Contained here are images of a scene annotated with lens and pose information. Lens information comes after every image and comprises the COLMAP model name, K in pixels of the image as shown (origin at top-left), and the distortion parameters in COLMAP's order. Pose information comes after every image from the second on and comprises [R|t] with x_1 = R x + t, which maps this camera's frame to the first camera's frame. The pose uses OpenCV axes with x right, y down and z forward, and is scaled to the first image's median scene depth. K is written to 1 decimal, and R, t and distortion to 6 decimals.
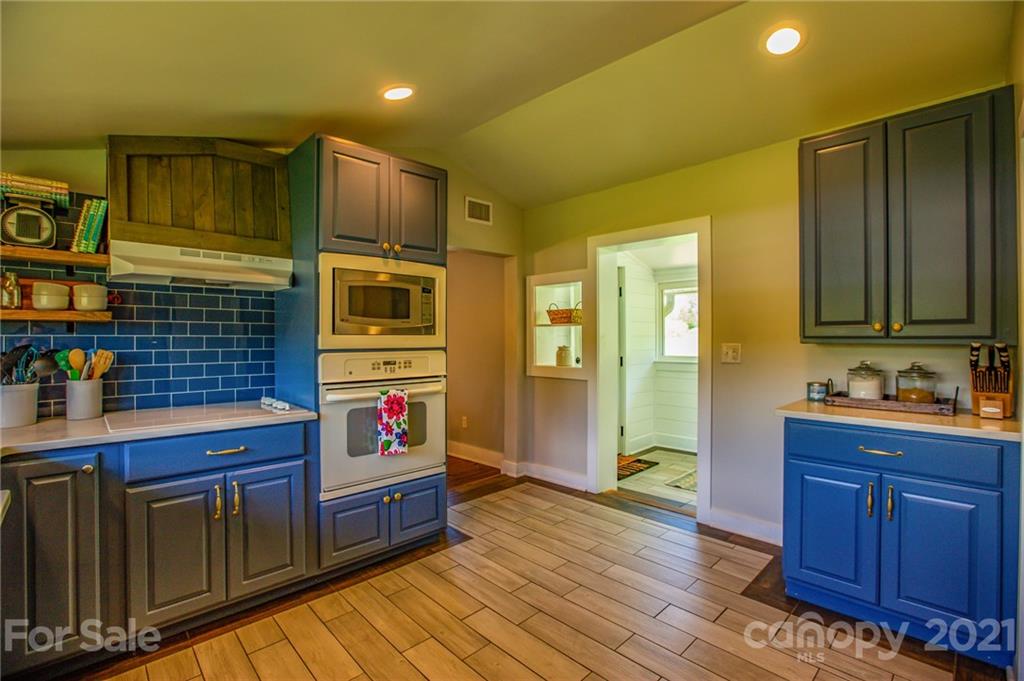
lens RADIAL K [[466.2, 0, 509.4], [0, 466.2, 336.8], [0, 0, 1]] dist [-0.055387, 0.017897]
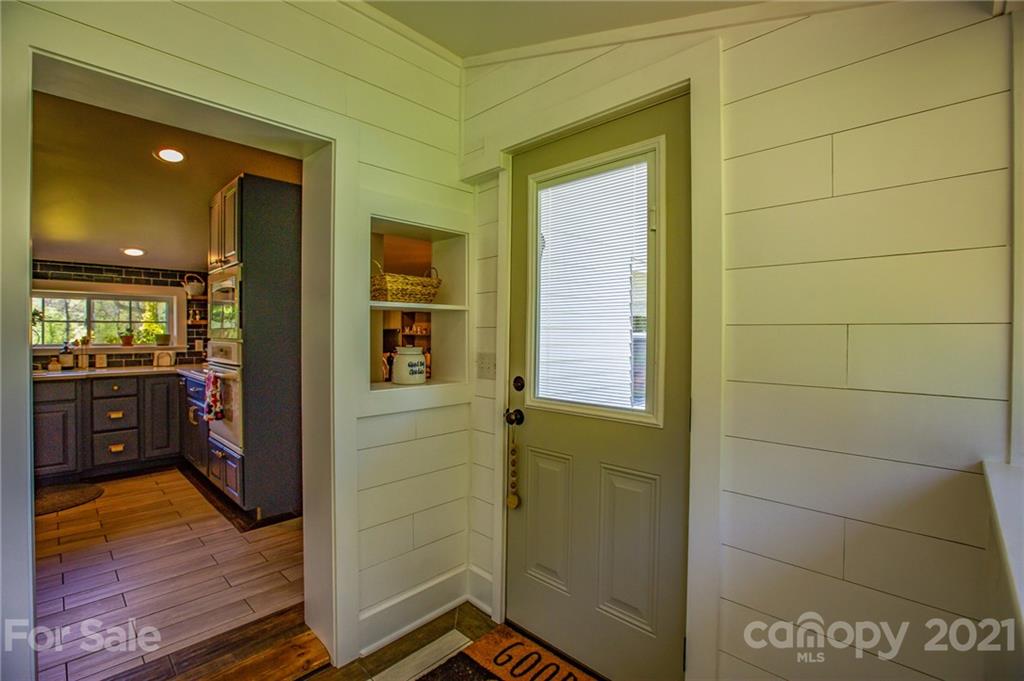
lens RADIAL K [[466.2, 0, 515.5], [0, 466.2, 330.2], [0, 0, 1]] dist [-0.055387, 0.017897]
pose [[0.053648, -0.004663, -0.998549, 1.118642], [-0.005579, 0.999972, -0.004969, 0.000822], [0.998544, 0.005837, 0.053621, 1.833298]]
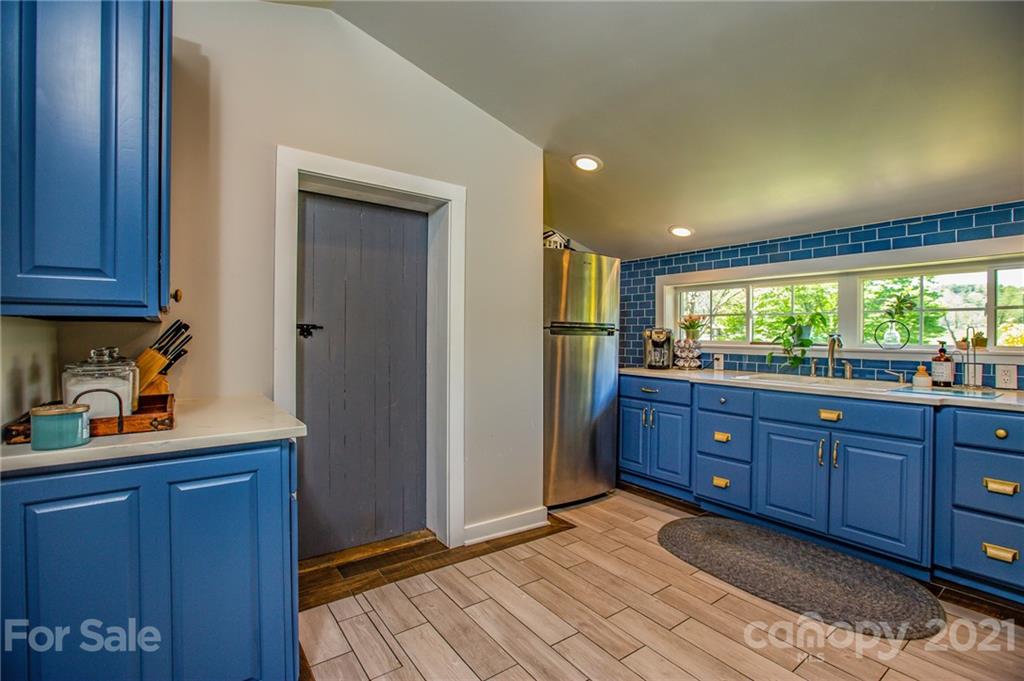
lens RADIAL K [[466.2, 0, 520.3], [0, 466.2, 339.2], [0, 0, 1]] dist [-0.055387, 0.017897]
pose [[-0.994304, -0.005772, 0.106424, 0.201327], [-0.004351, 0.999898, 0.013580, 0.030981], [-0.106492, 0.013040, -0.994228, 1.382865]]
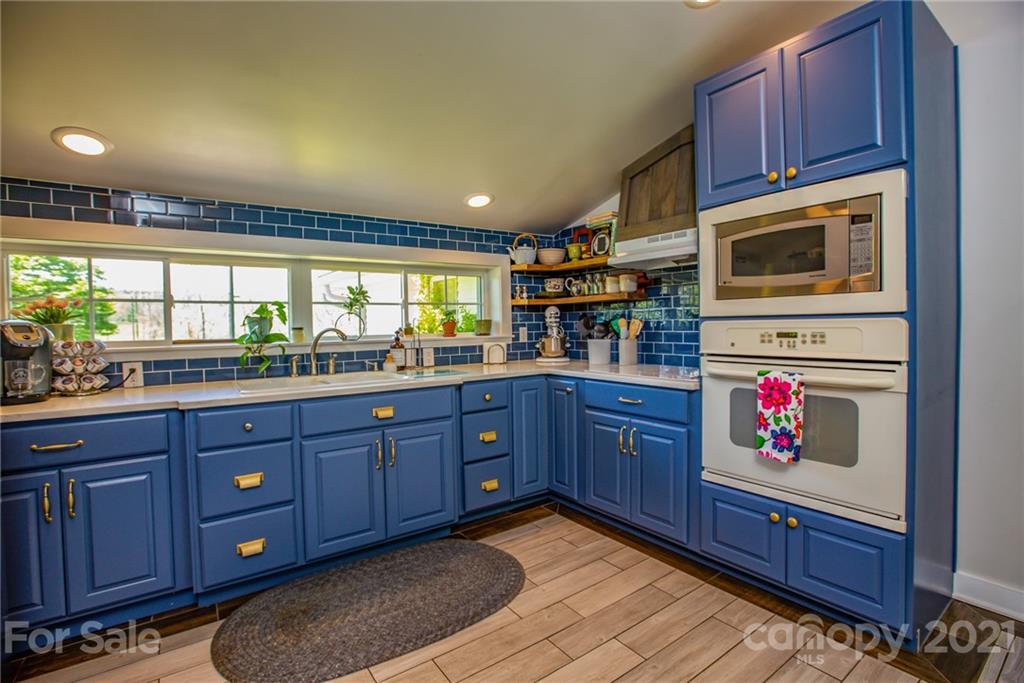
lens RADIAL K [[466.2, 0, 511.5], [0, 466.2, 340.9], [0, 0, 1]] dist [-0.055387, 0.017897]
pose [[-0.137753, 0.035524, -0.989829, 0.526877], [0.016706, 0.999298, 0.033539, 0.035924], [0.990326, -0.011916, -0.138250, 0.698303]]
